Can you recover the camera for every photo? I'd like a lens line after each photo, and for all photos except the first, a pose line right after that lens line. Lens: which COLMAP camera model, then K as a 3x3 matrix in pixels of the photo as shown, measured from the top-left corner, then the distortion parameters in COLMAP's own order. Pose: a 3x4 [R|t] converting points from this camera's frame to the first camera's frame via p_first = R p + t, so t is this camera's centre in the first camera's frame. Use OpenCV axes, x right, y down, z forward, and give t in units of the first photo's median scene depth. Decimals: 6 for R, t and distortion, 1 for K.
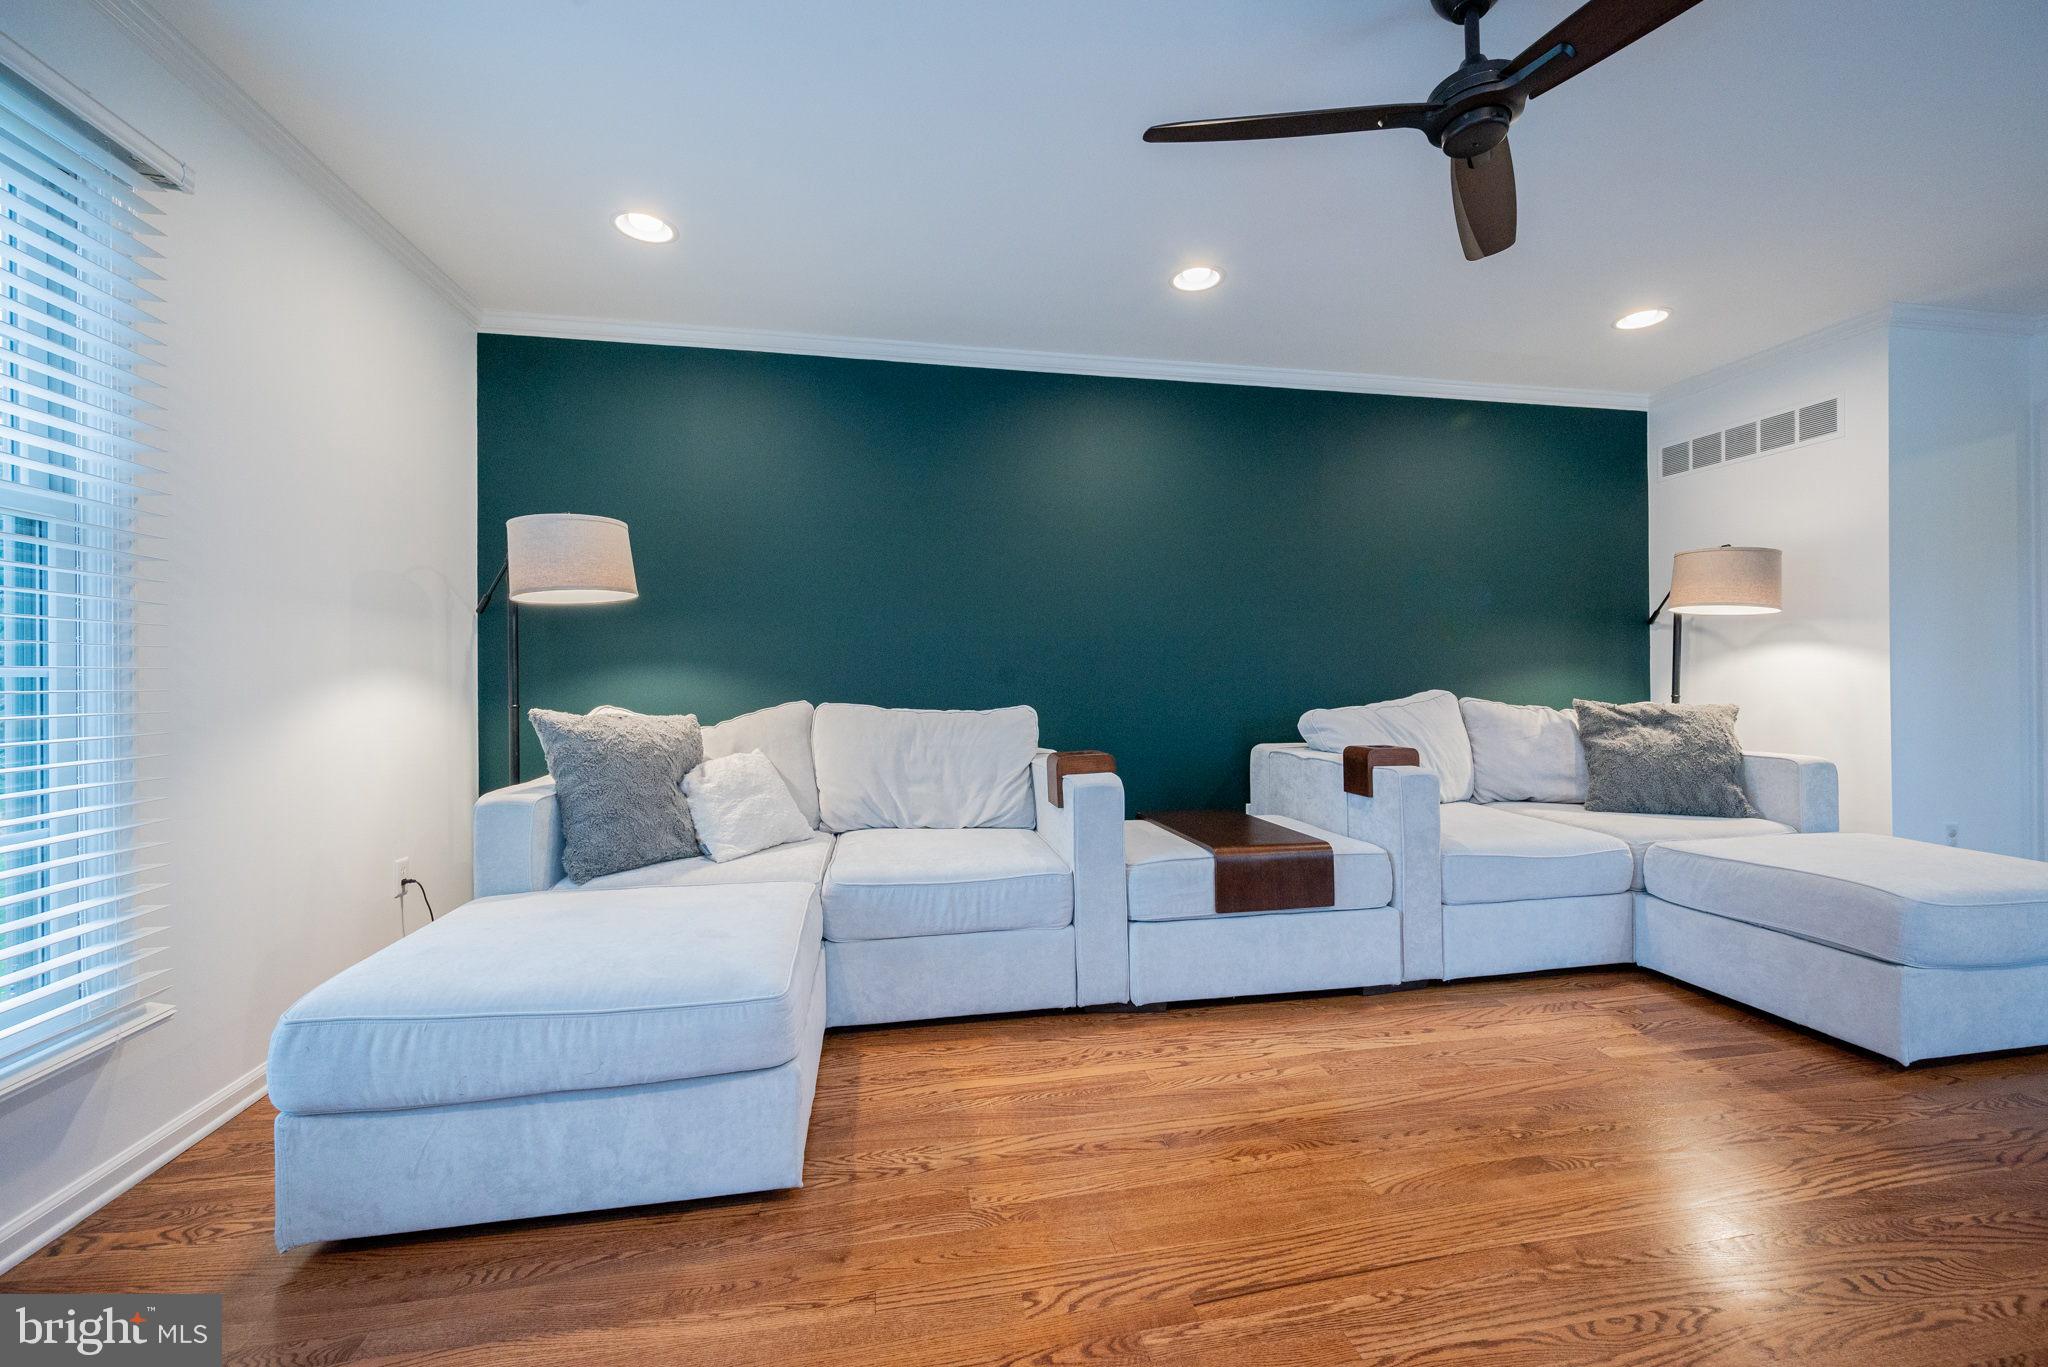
lens RADIAL K [[799.8, 0, 1022.9], [0, 799.8, 676.2], [0, 0, 1]] dist [-0.001482, 0.000230]
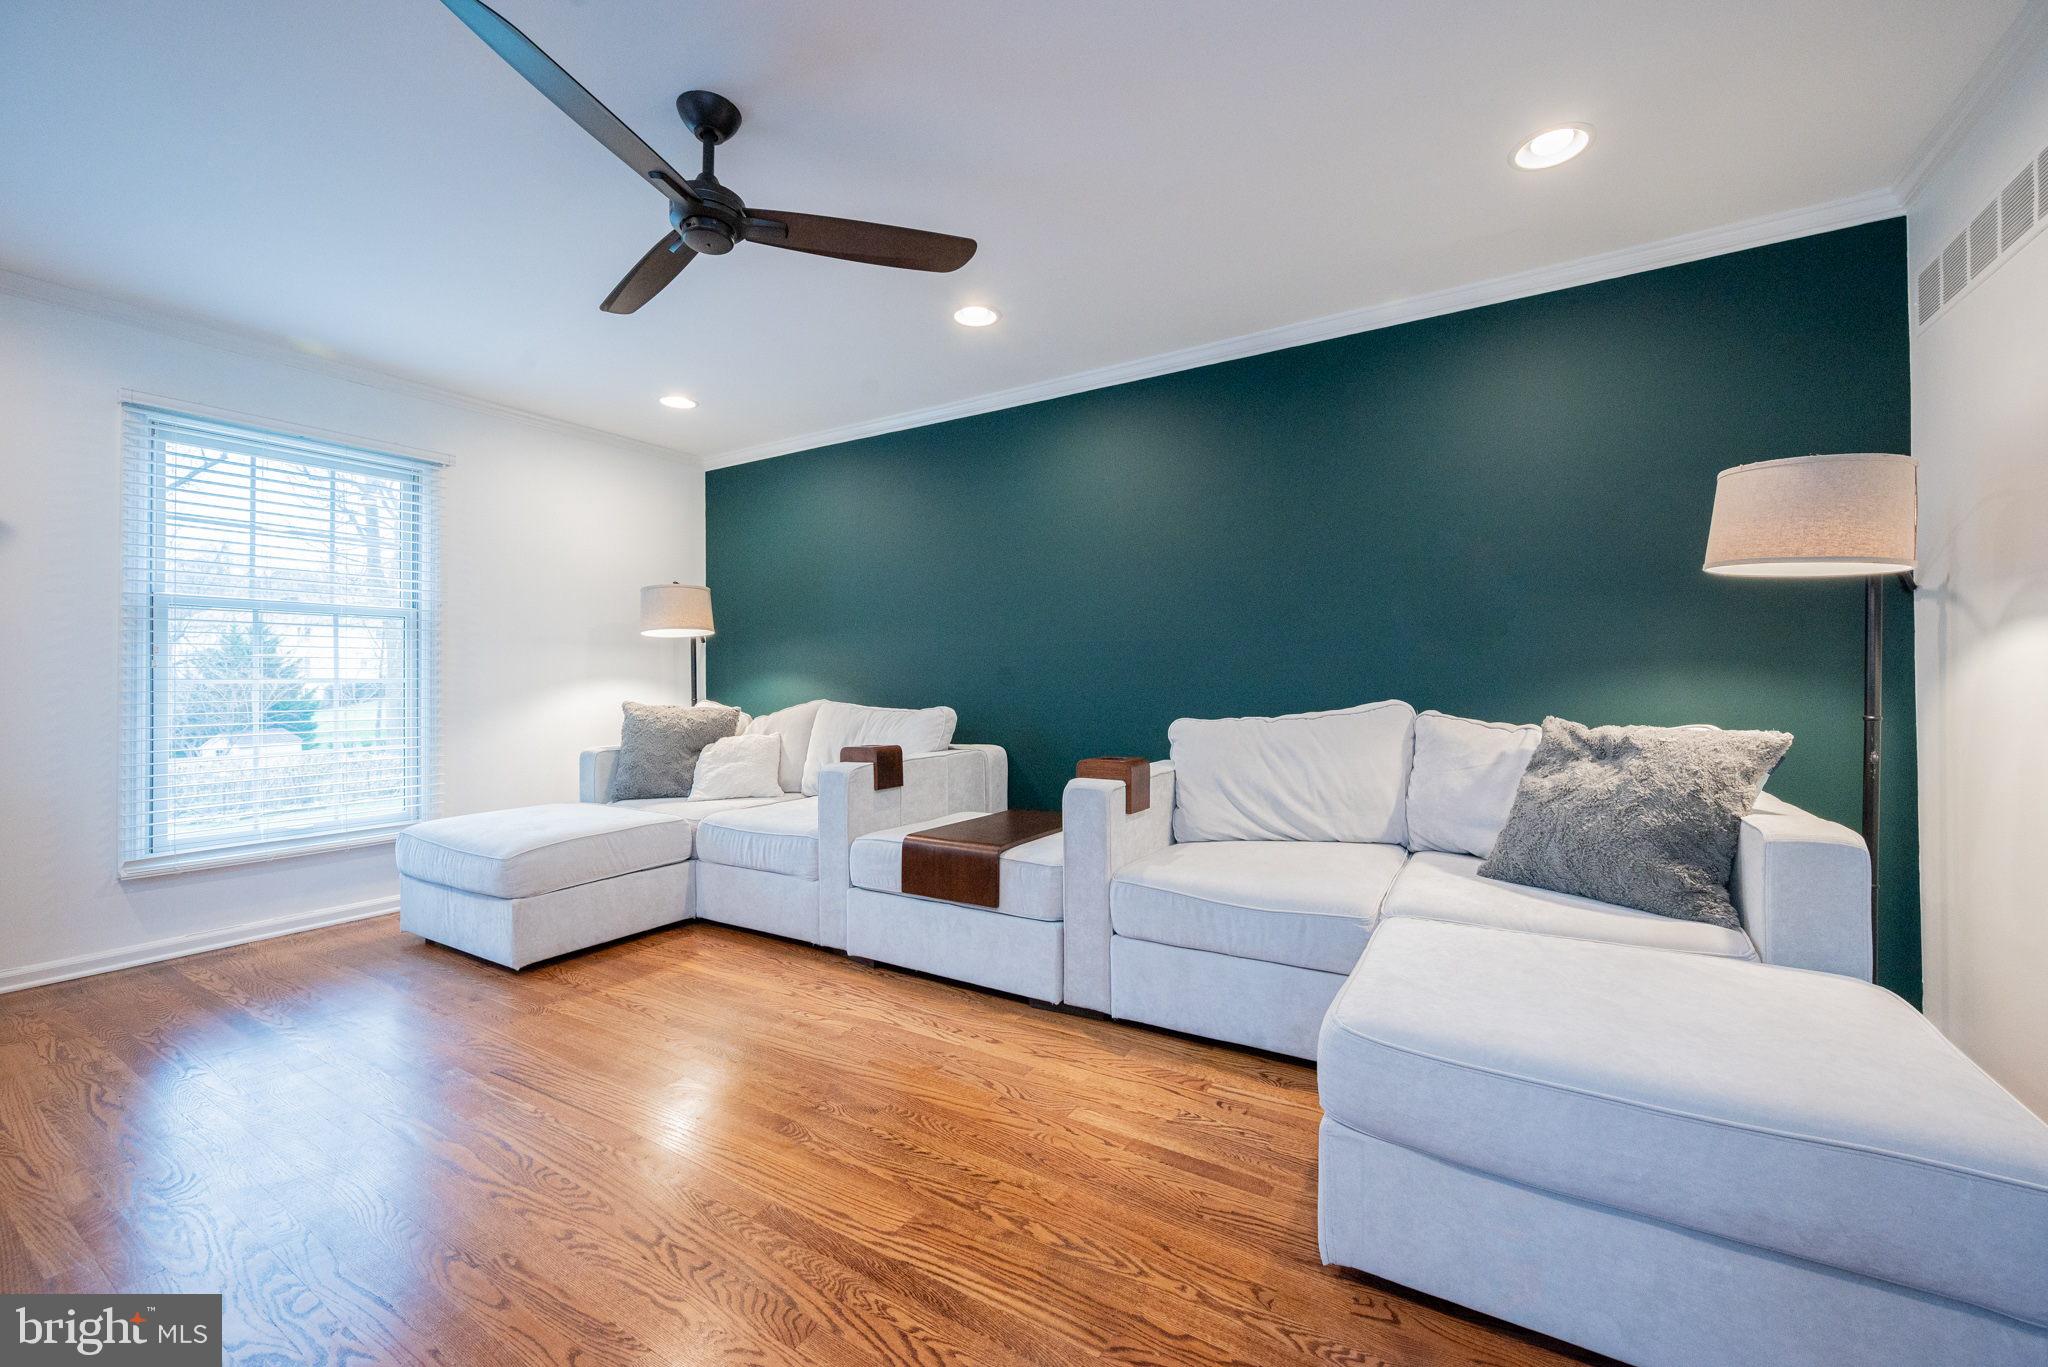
lens RADIAL K [[799.8, 0, 1019.1], [0, 799.8, 684.9], [0, 0, 1]] dist [-0.001482, 0.000230]
pose [[0.744728, 0.005722, -0.667343, 1.143230], [0.006916, 0.999843, 0.016292, -0.016299], [0.667332, -0.016748, 0.744572, 0.274639]]
